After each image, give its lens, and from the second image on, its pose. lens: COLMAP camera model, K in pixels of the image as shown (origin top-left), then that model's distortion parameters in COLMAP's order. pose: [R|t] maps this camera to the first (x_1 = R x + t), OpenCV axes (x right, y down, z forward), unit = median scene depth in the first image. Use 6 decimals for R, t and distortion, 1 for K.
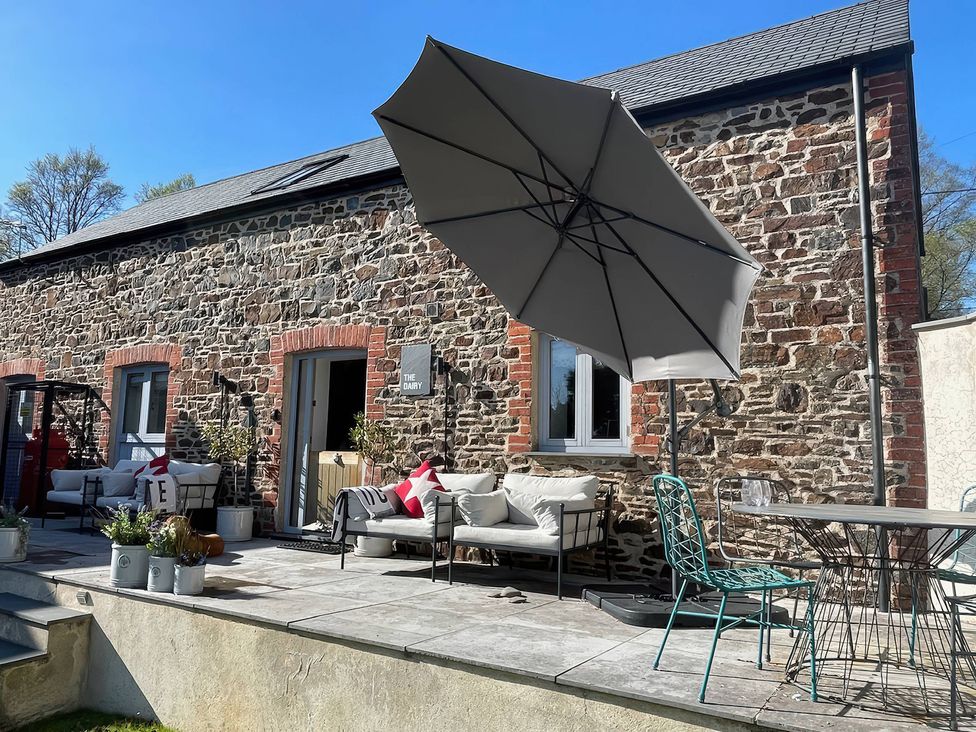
lens RADIAL K [[713.0, 0, 483.9], [0, 713.0, 372.0], [0, 0, 1]] dist [0.049383, -0.032707]
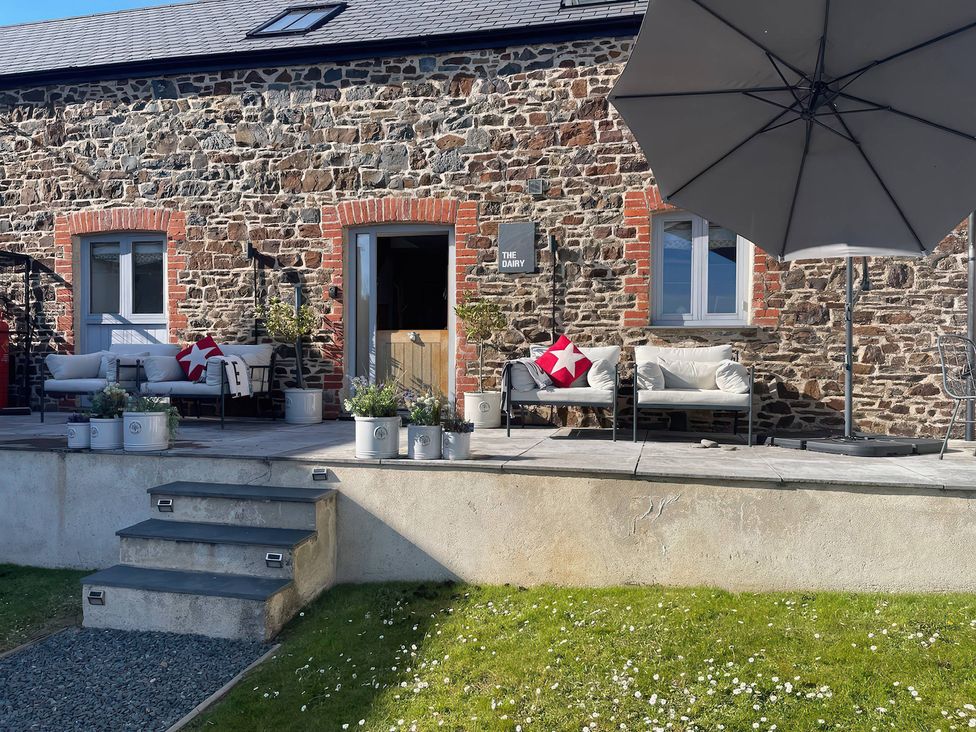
lens RADIAL K [[713.0, 0, 498.6], [0, 713.0, 369.3], [0, 0, 1]] dist [0.049383, -0.032707]
pose [[0.945259, -0.022607, 0.325538, -0.476967], [-0.023634, 0.990235, 0.137392, 0.031332], [-0.325465, -0.137565, 0.935494, 0.046466]]
